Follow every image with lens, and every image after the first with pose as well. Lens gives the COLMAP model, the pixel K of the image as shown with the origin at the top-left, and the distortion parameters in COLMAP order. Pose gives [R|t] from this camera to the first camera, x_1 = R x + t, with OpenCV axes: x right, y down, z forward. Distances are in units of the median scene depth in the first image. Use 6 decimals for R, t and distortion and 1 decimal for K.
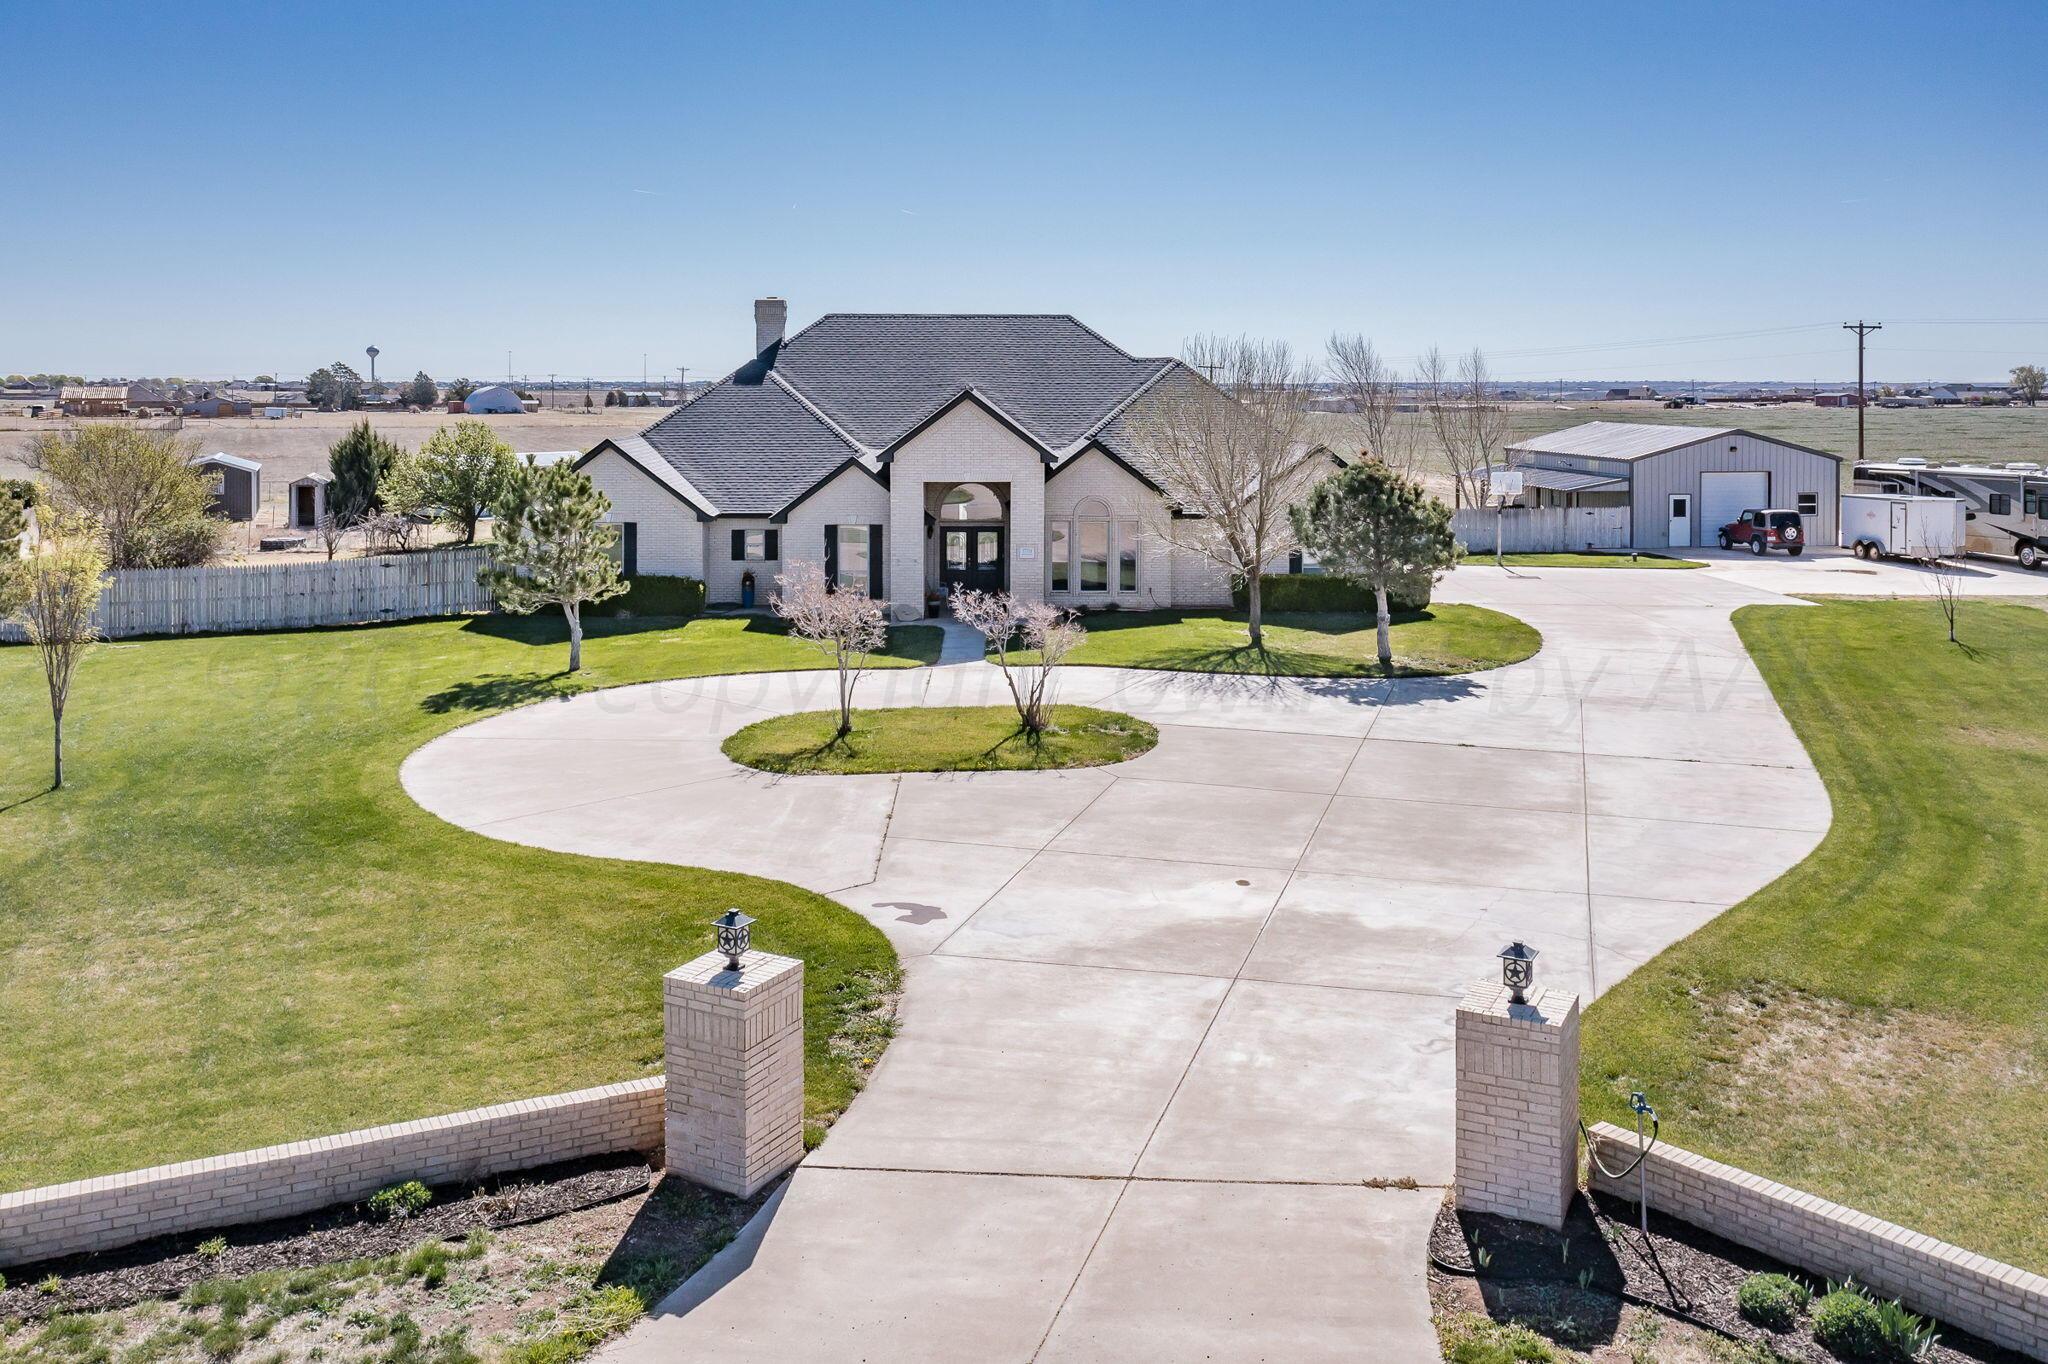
lens RADIAL K [[1667.3, 0, 1021.9], [0, 1667.3, 530.4], [0, 0, 1]] dist [-0.017360, 0.010351]
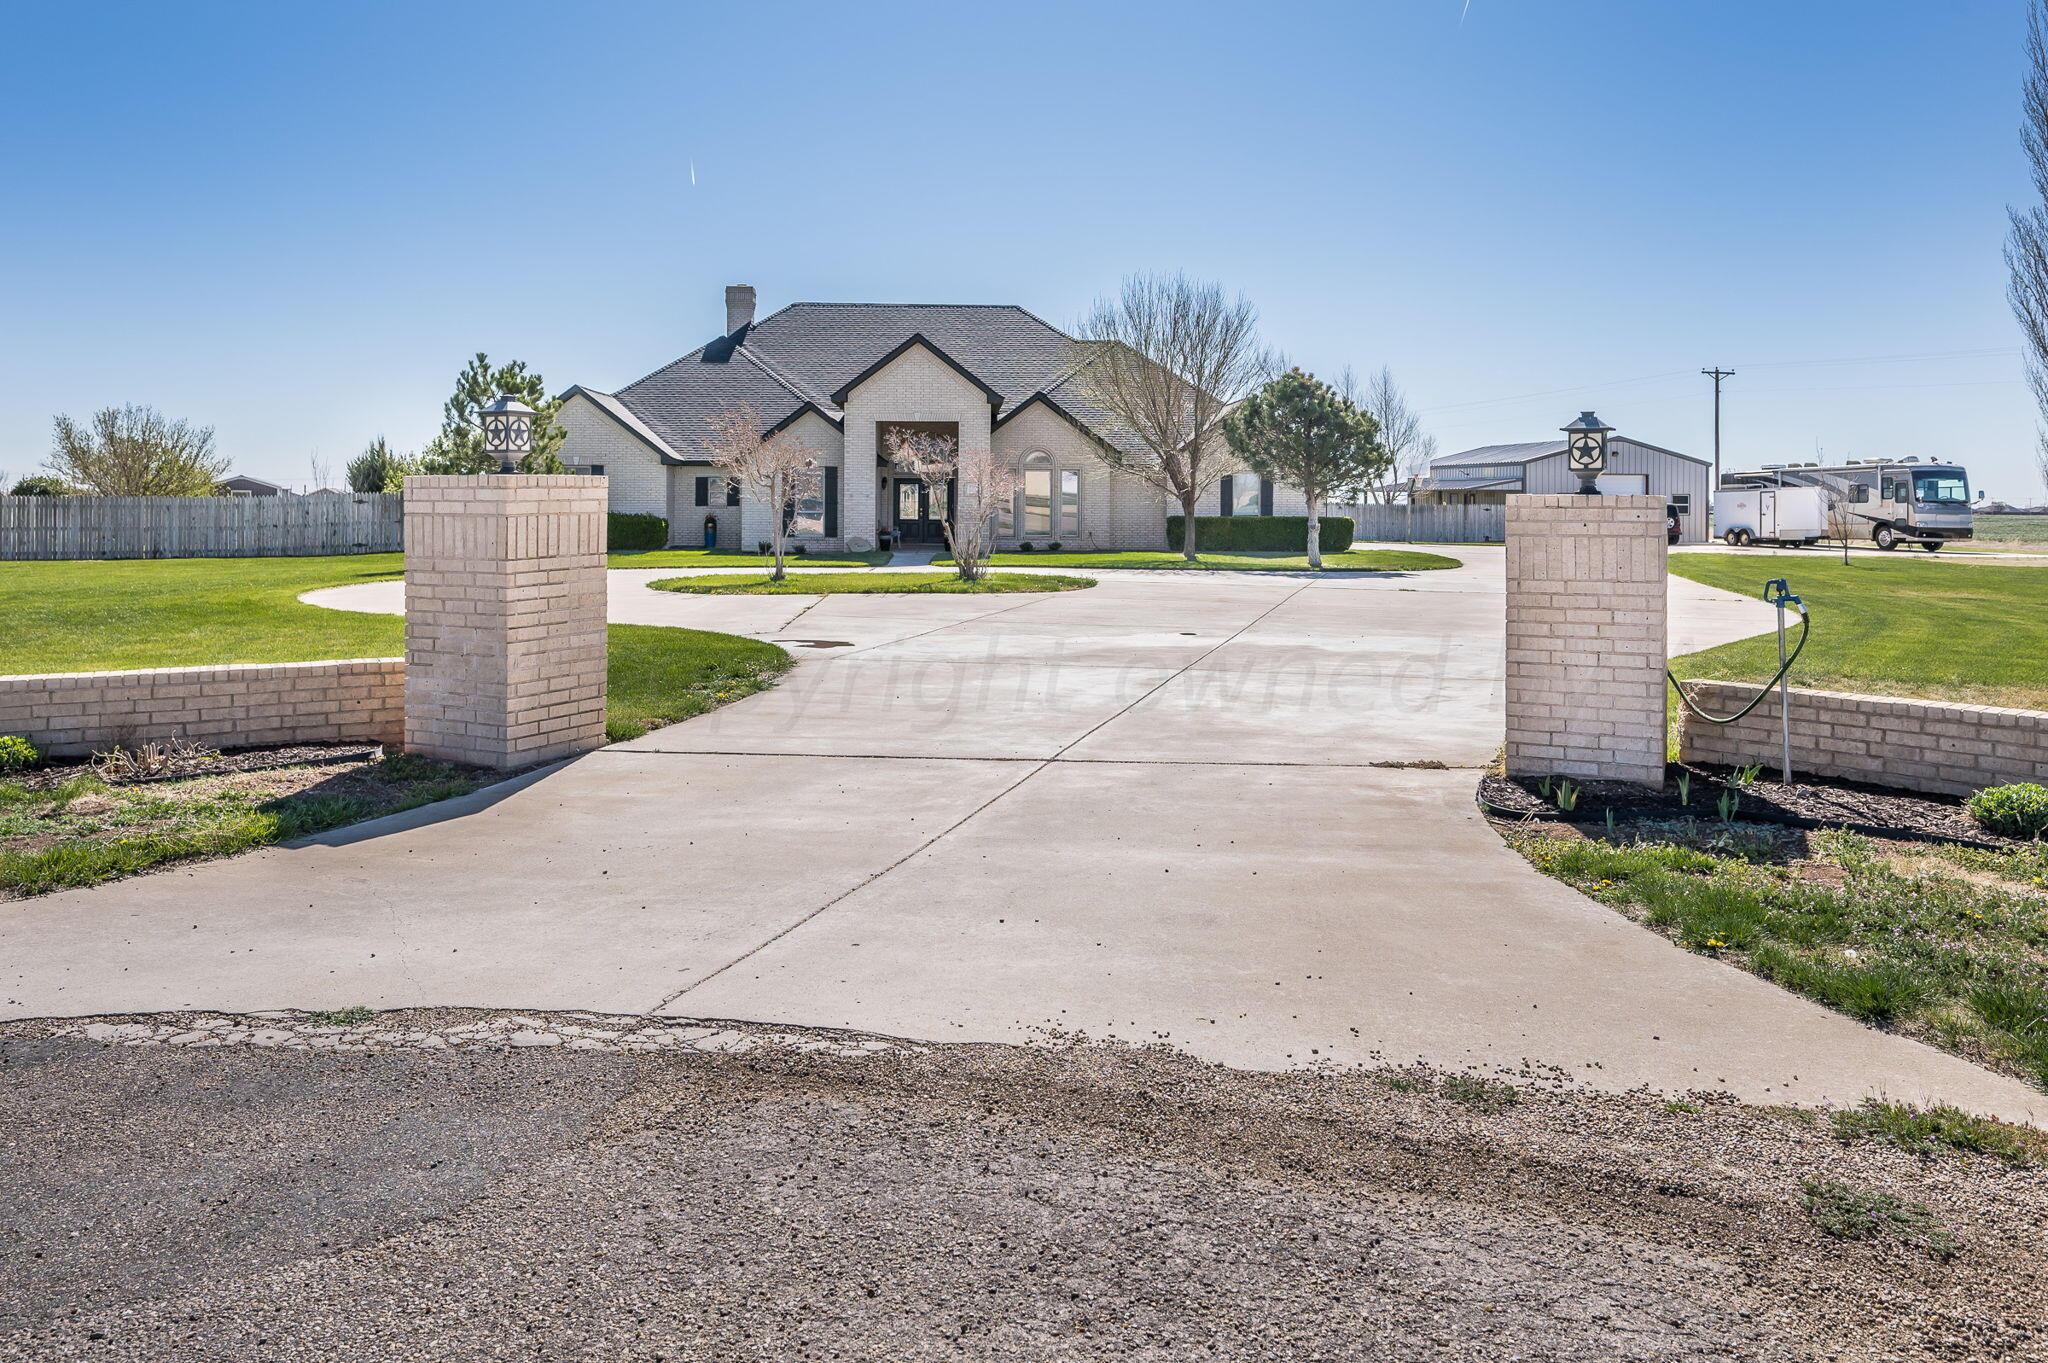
lens RADIAL K [[1382.1, 0, 1028.7], [0, 1382.1, 614.3], [0, 0, 1]] dist [0.000097, -0.004689]
pose [[0.999506, 0.006305, 0.030788, 0.017359], [-0.005800, 0.999847, -0.016495, 0.160751], [-0.030887, 0.016308, 0.999390, 0.189699]]
